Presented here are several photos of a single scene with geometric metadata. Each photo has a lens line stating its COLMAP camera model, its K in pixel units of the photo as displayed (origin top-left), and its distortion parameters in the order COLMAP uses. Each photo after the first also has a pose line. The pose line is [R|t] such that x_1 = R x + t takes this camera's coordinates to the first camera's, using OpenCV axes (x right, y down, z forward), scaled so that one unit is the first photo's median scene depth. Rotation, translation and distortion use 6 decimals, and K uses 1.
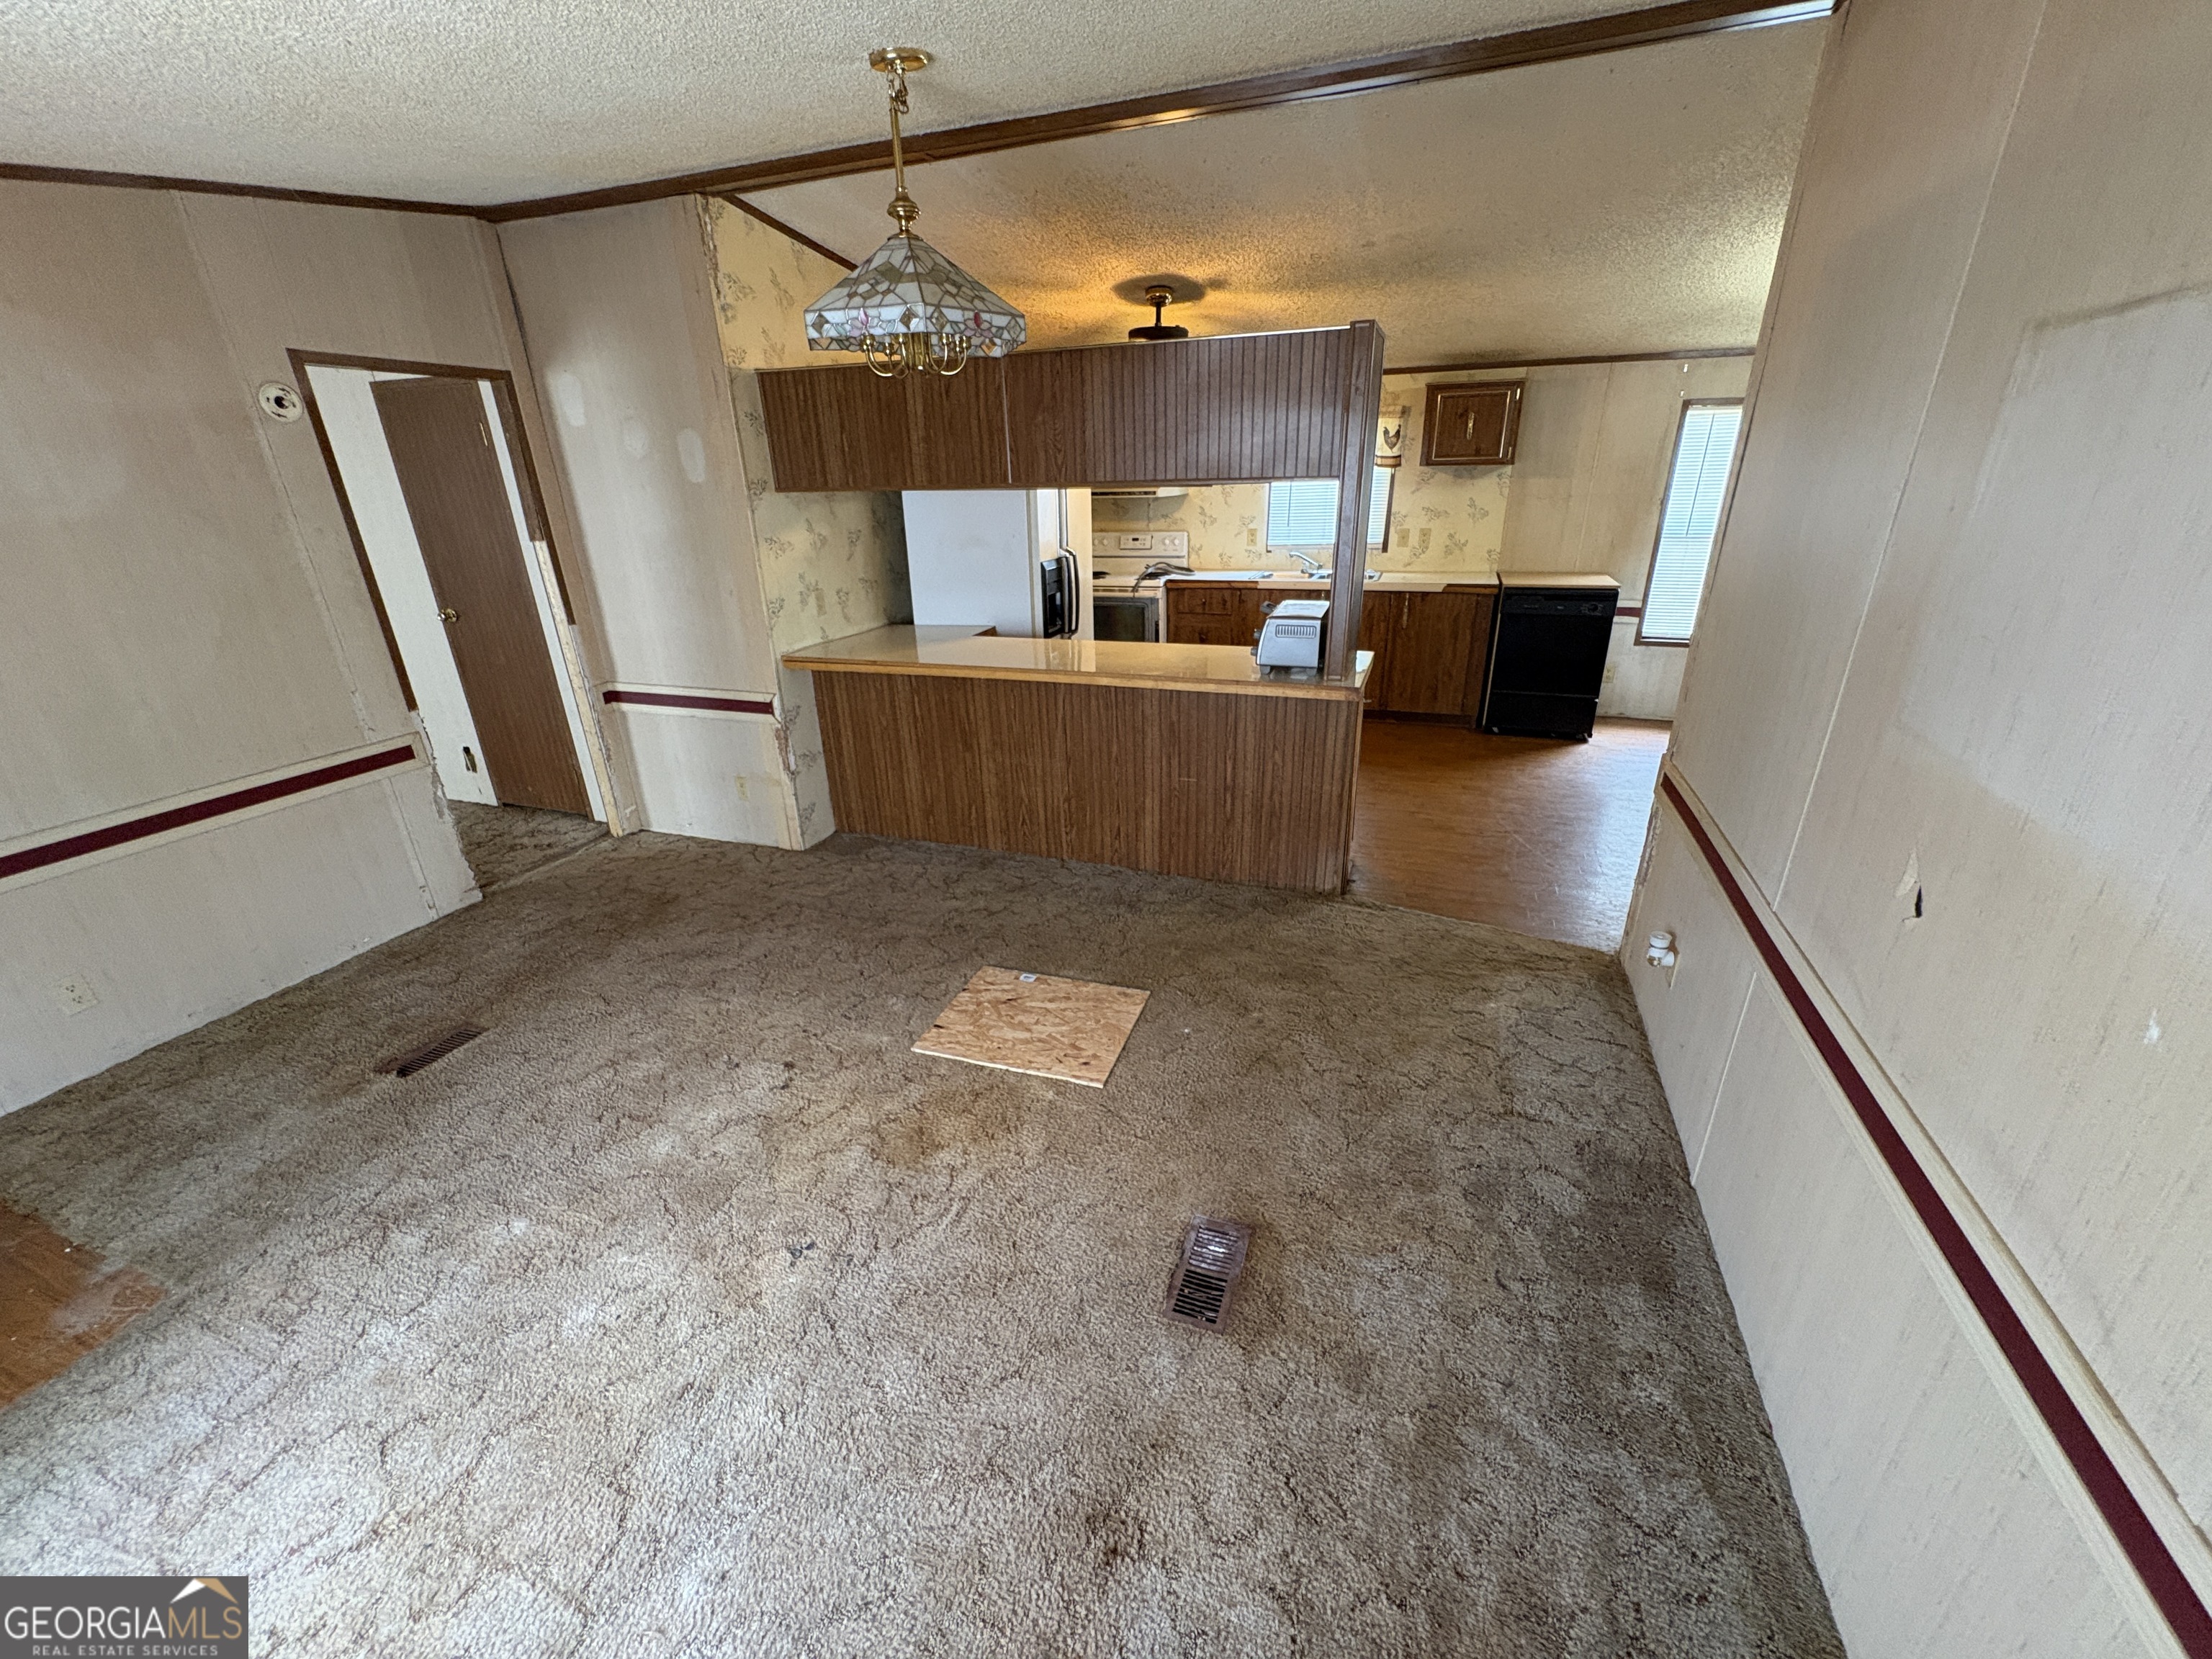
lens RADIAL K [[887.0, 0, 1109.0], [0, 887.0, 845.9], [0, 0, 1]] dist [0.002347, 0.000029]
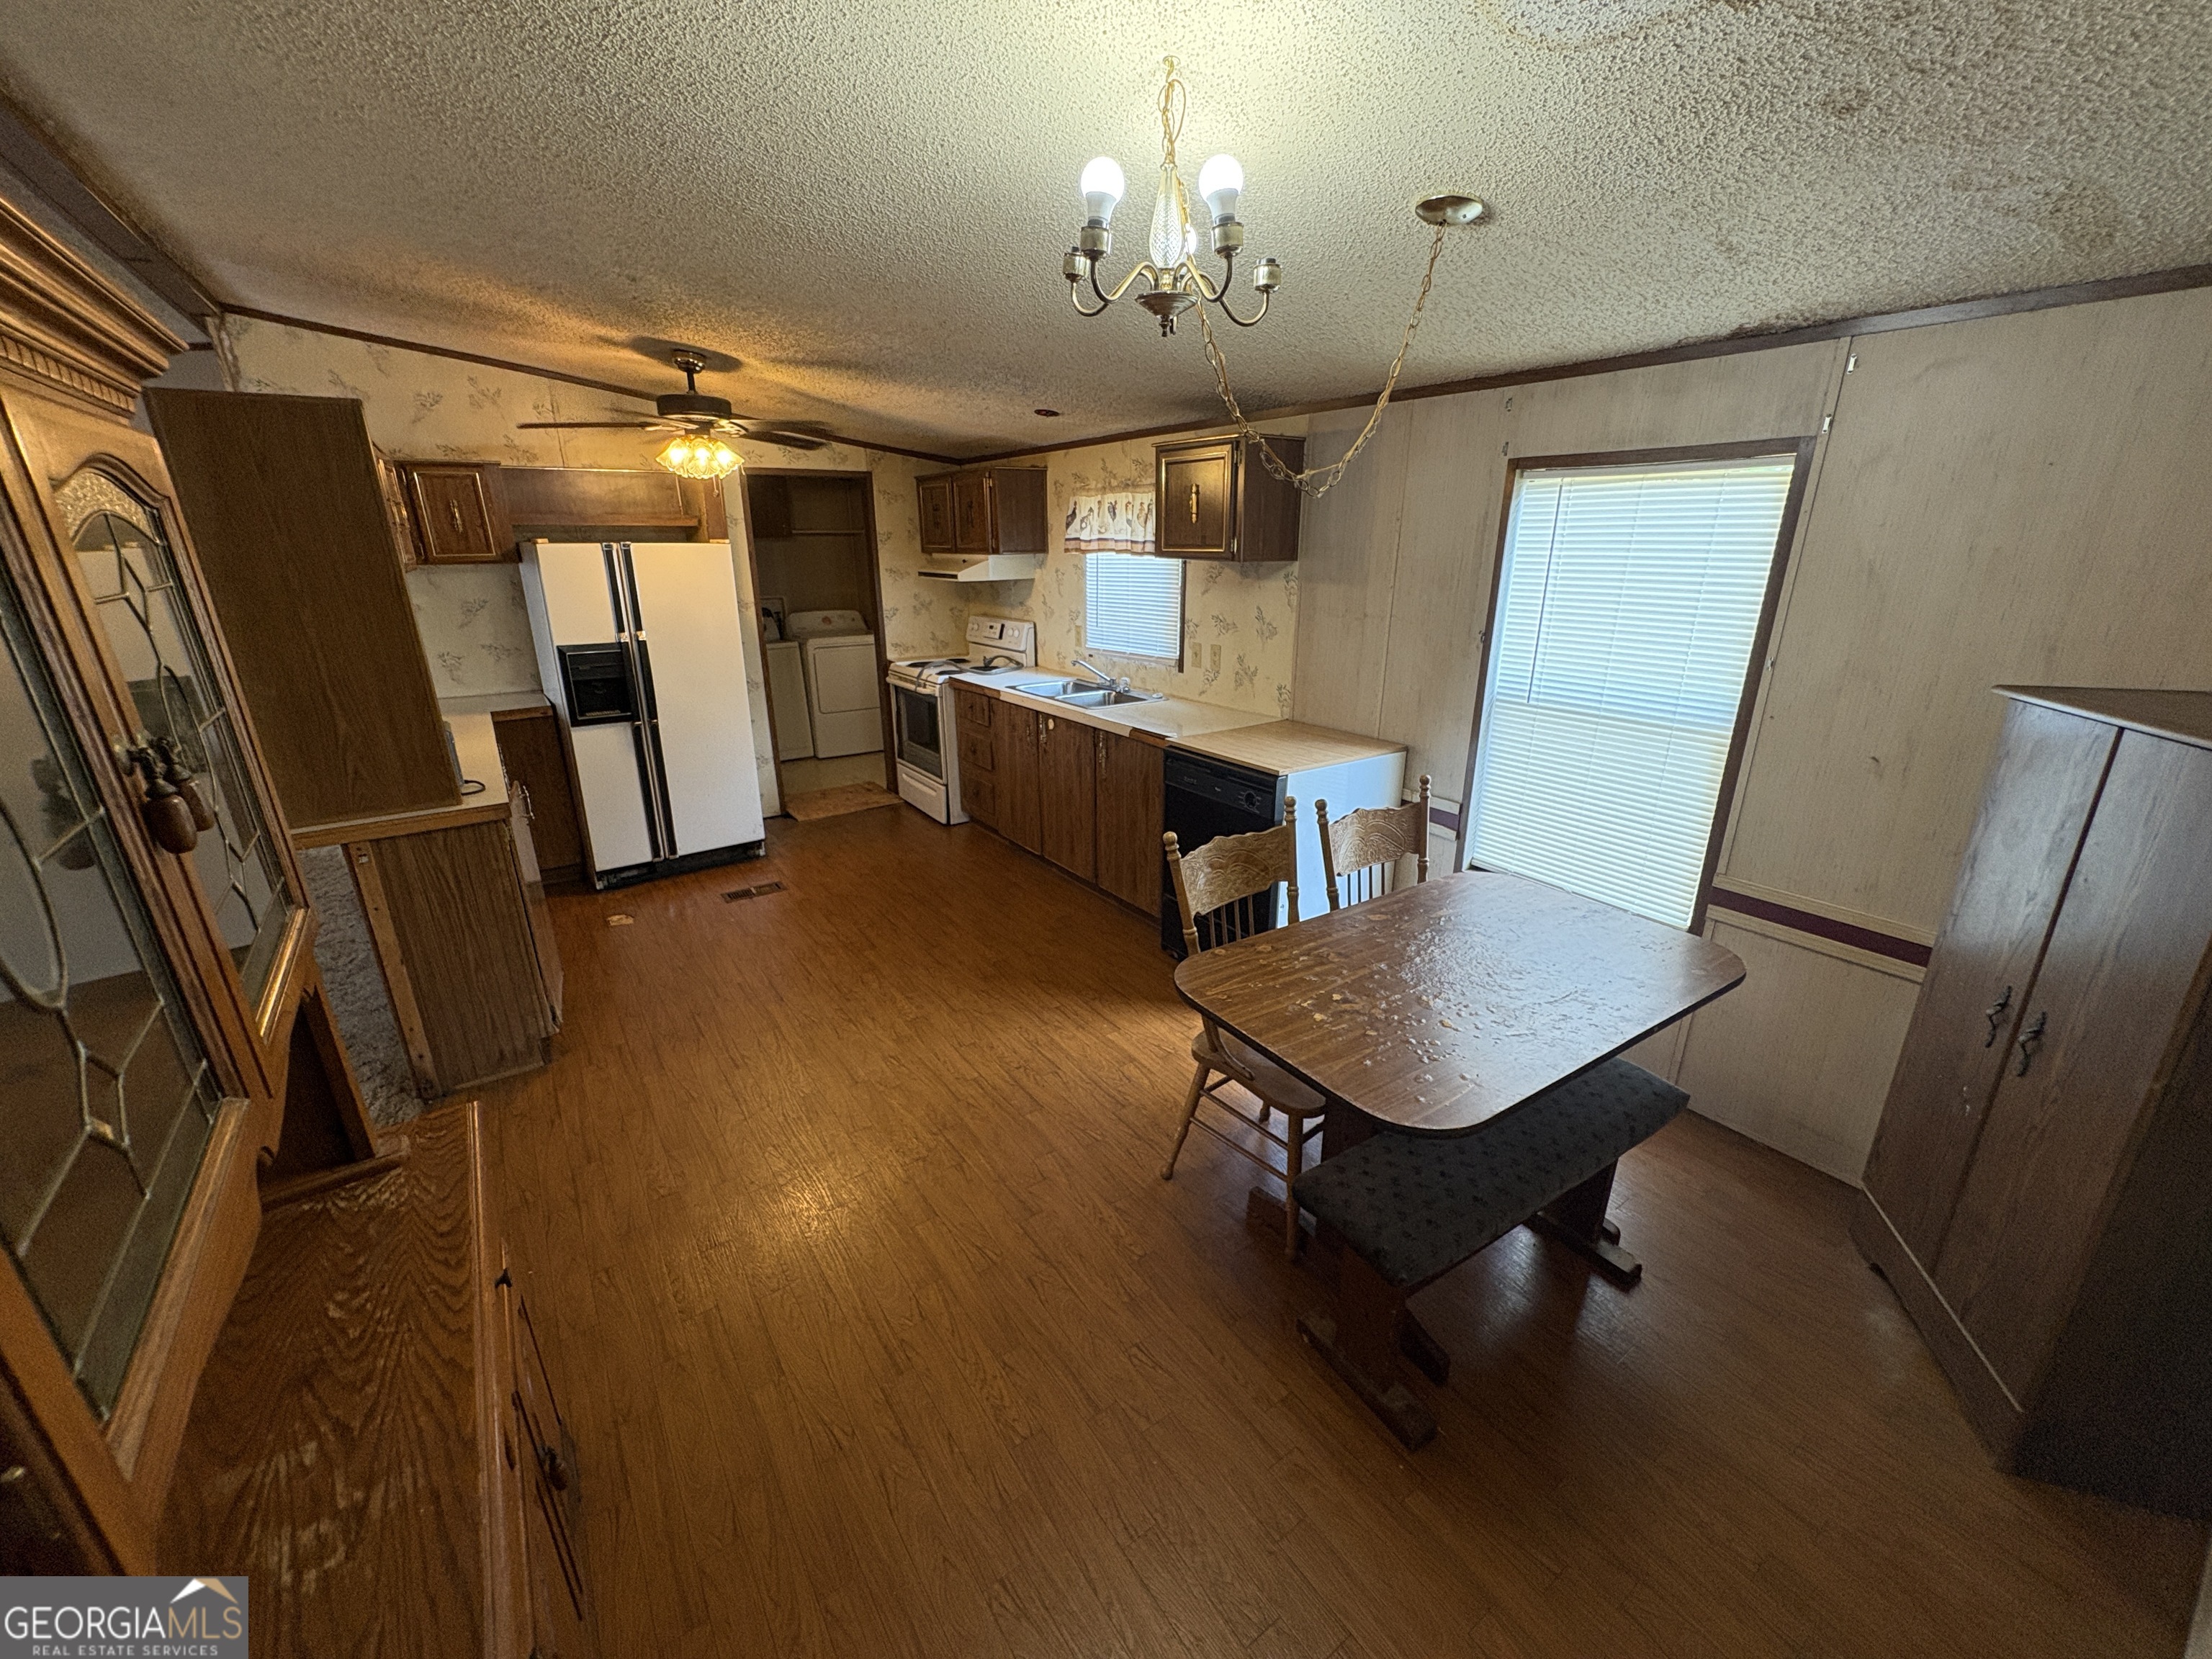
lens RADIAL K [[887.0, 0, 1104.8], [0, 887.0, 826.3], [0, 0, 1]] dist [0.002347, 0.000029]
pose [[0.816273, 0.200539, -0.541740, 0.714348], [-0.244877, 0.969502, -0.010085, -0.198538], [0.523195, 0.140892, 0.840486, 0.404602]]
